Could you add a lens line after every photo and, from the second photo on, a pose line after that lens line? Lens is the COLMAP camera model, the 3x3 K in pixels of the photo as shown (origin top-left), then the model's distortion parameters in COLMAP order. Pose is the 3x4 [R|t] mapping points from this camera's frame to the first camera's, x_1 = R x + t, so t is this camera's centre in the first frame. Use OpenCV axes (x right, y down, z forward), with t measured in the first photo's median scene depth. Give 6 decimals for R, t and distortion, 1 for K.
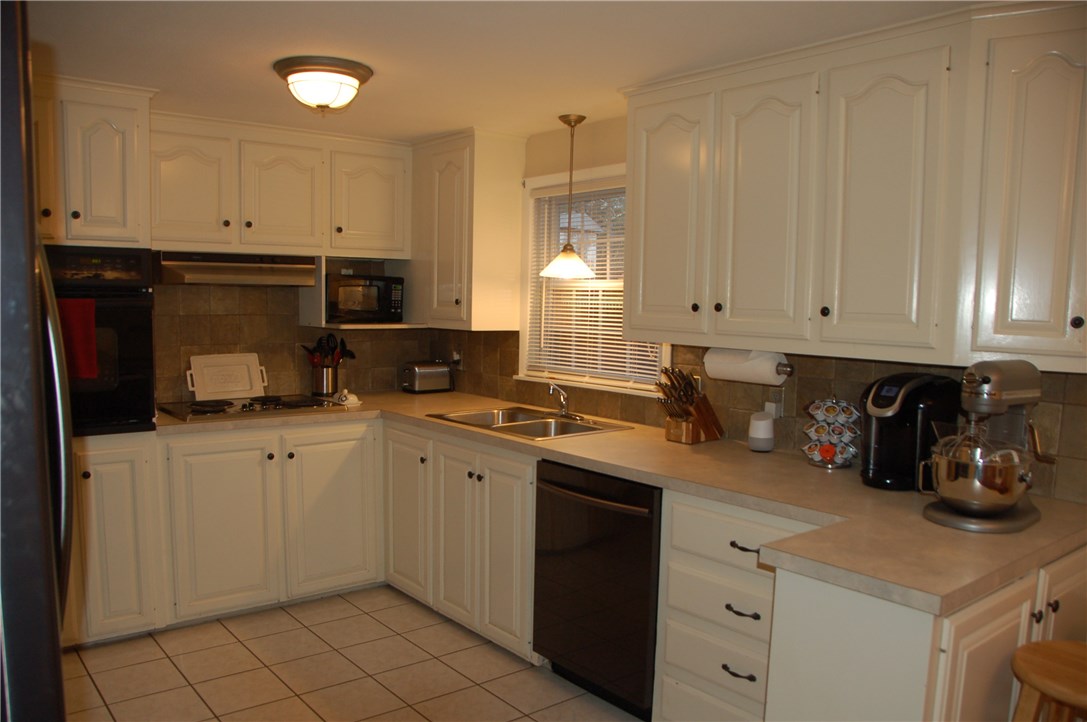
lens RADIAL K [[851.9, 0, 543.7], [0, 851.9, 372.5], [0, 0, 1]] dist [-0.135118, 0.072601]
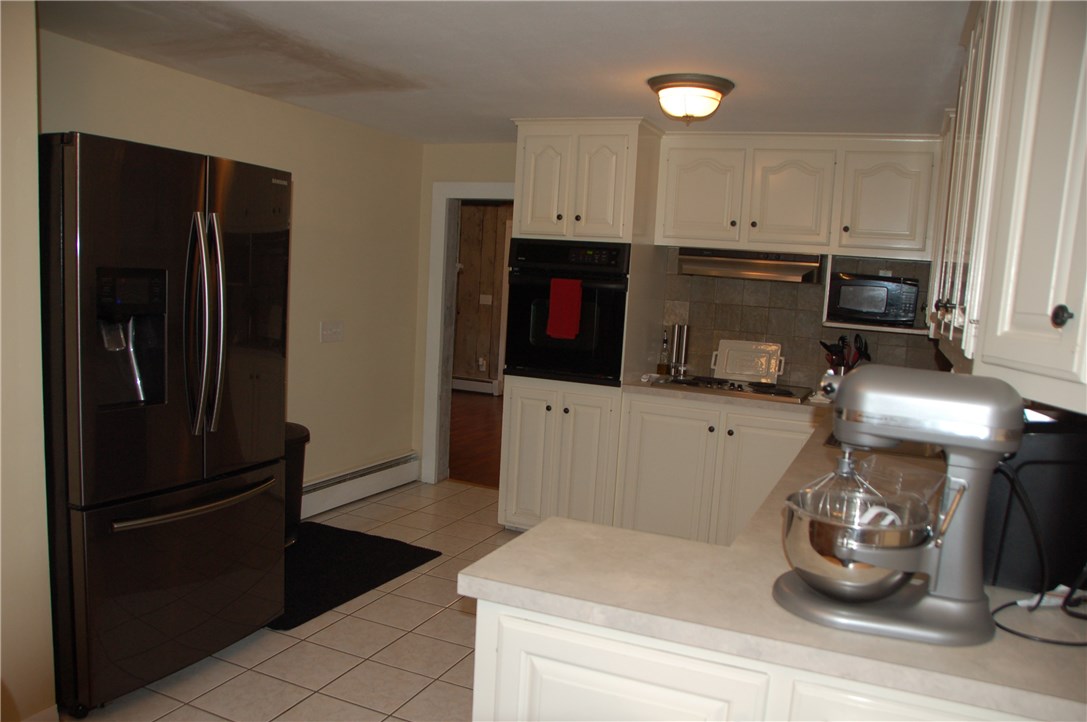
lens RADIAL K [[851.9, 0, 544.2], [0, 851.9, 356.8], [0, 0, 1]] dist [-0.135118, 0.072601]
pose [[0.468055, 0.093618, -0.878727, 0.503959], [-0.132965, 0.990513, 0.034704, -0.004134], [0.873639, 0.100597, 0.476062, 0.228251]]
